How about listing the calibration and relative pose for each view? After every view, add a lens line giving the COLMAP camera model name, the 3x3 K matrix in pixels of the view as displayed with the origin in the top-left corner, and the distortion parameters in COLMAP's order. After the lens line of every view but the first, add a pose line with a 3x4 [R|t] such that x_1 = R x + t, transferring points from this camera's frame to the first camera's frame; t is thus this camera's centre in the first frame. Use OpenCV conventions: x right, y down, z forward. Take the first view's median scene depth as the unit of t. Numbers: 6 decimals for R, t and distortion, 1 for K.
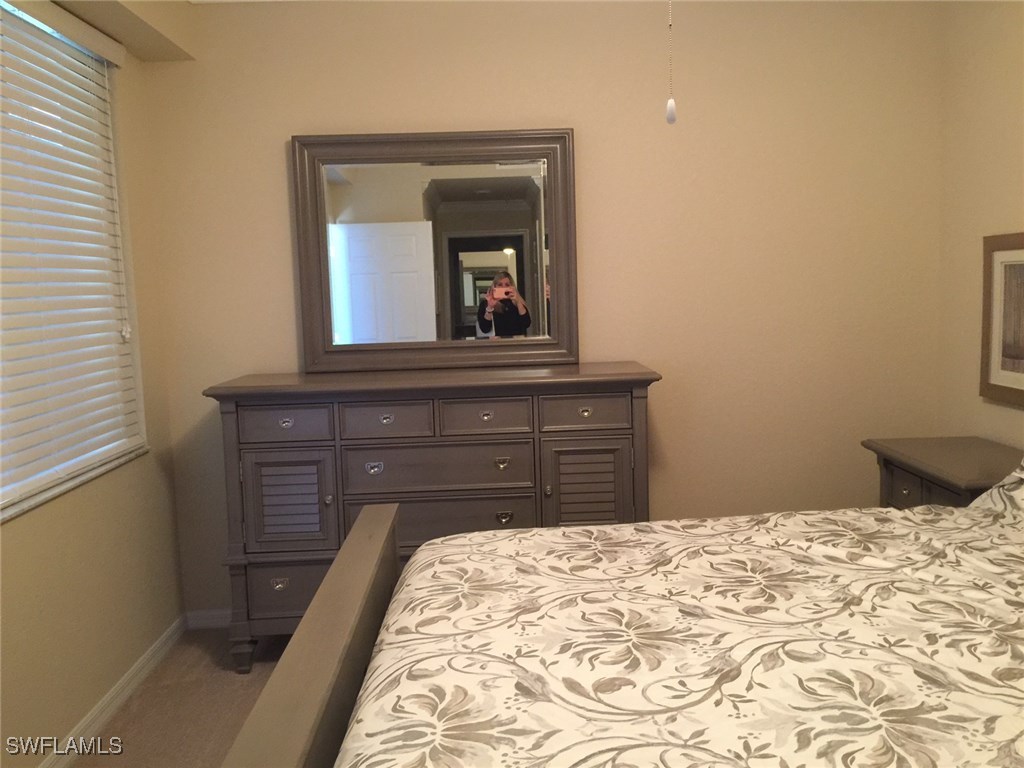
lens RADIAL K [[876.2, 0, 512.0], [0, 876.2, 384.0], [0, 0, 1]] dist [0.080511, -0.119801]
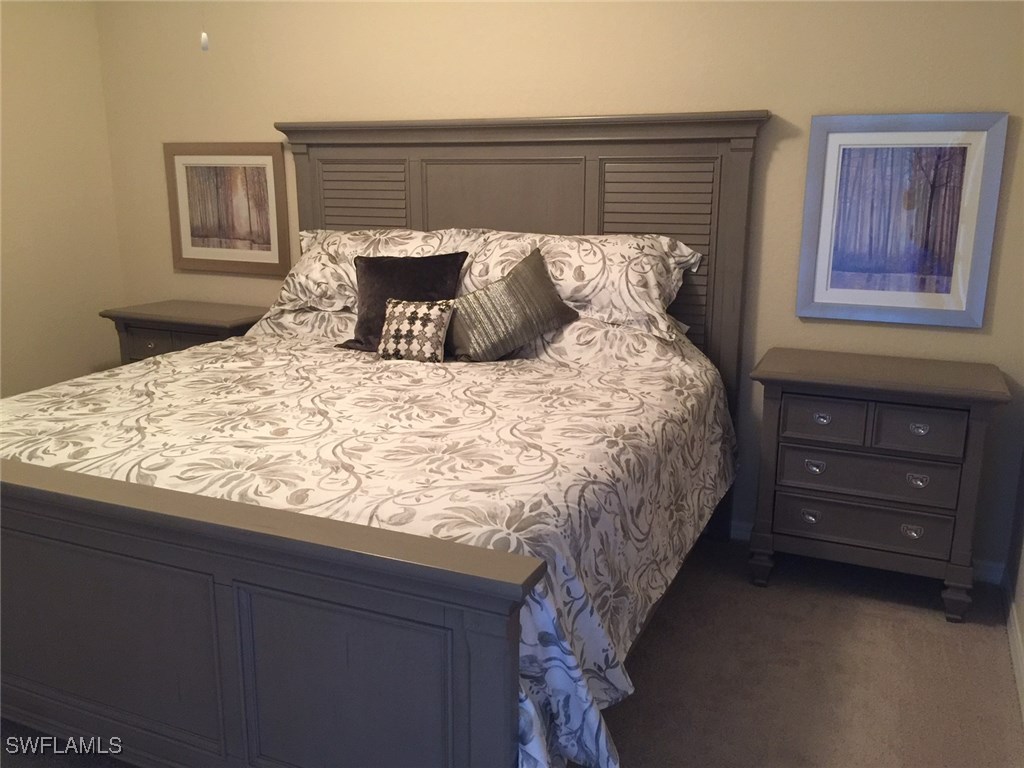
lens RADIAL K [[876.2, 0, 512.0], [0, 876.2, 384.0], [0, 0, 1]] dist [0.080511, -0.119801]
pose [[0.437144, -0.173448, 0.882508, -0.945861], [0.080942, 0.984833, 0.153465, 0.046549], [-0.895742, 0.004346, 0.444553, -0.049026]]
